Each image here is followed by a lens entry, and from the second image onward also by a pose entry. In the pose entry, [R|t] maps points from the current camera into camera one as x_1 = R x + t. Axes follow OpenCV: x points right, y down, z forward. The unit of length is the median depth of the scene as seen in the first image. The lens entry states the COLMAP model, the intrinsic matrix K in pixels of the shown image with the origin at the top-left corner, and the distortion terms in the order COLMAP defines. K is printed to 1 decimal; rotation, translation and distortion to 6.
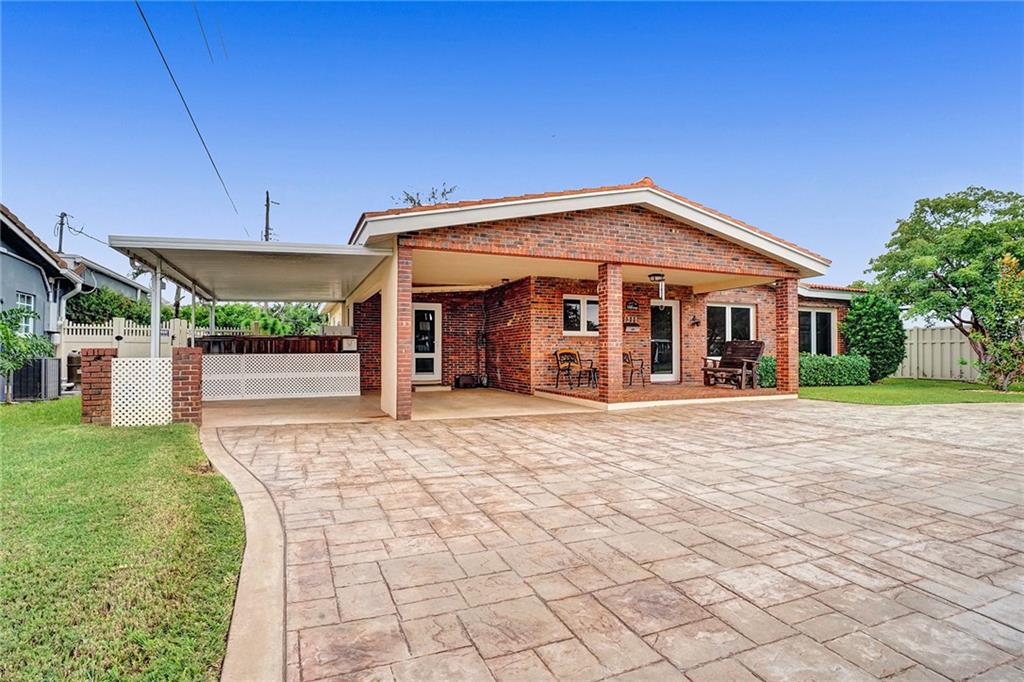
lens RADIAL K [[537.5, 0, 511.4], [0, 537.5, 341.8], [0, 0, 1]] dist [-0.043953, 0.000320]
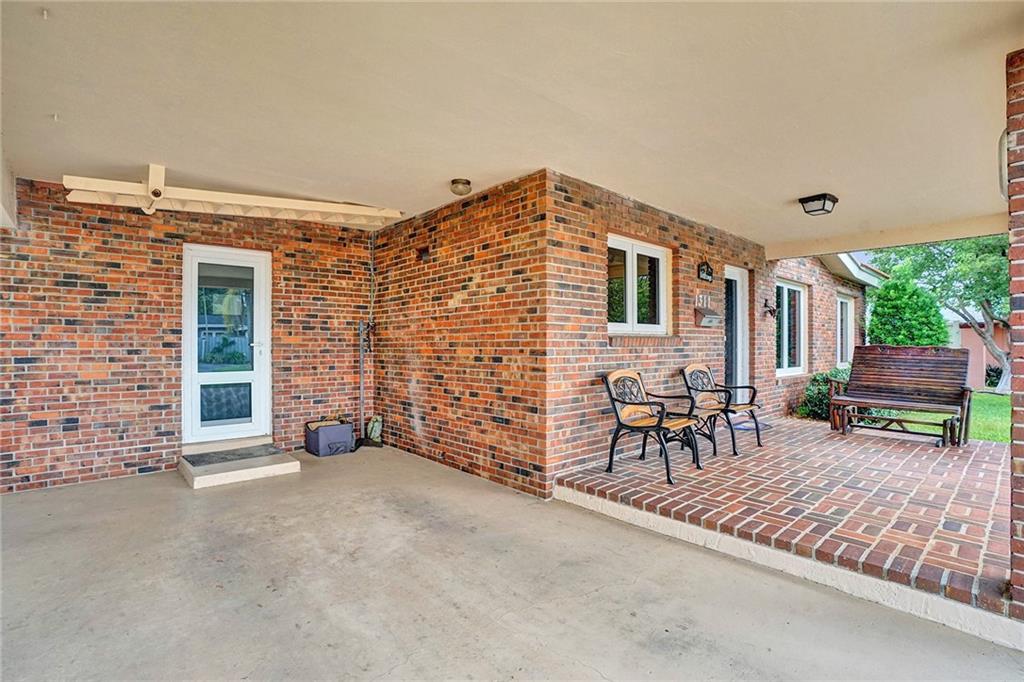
lens RADIAL K [[493.9, 0, 513.1], [0, 493.9, 341.2], [0, 0, 1]] dist [-0.071173, 0.026376]
pose [[0.940791, 0.001991, 0.338982, -0.091988], [-0.009187, 0.999765, 0.019623, -0.012485], [-0.338863, -0.021575, 0.940588, 0.658365]]
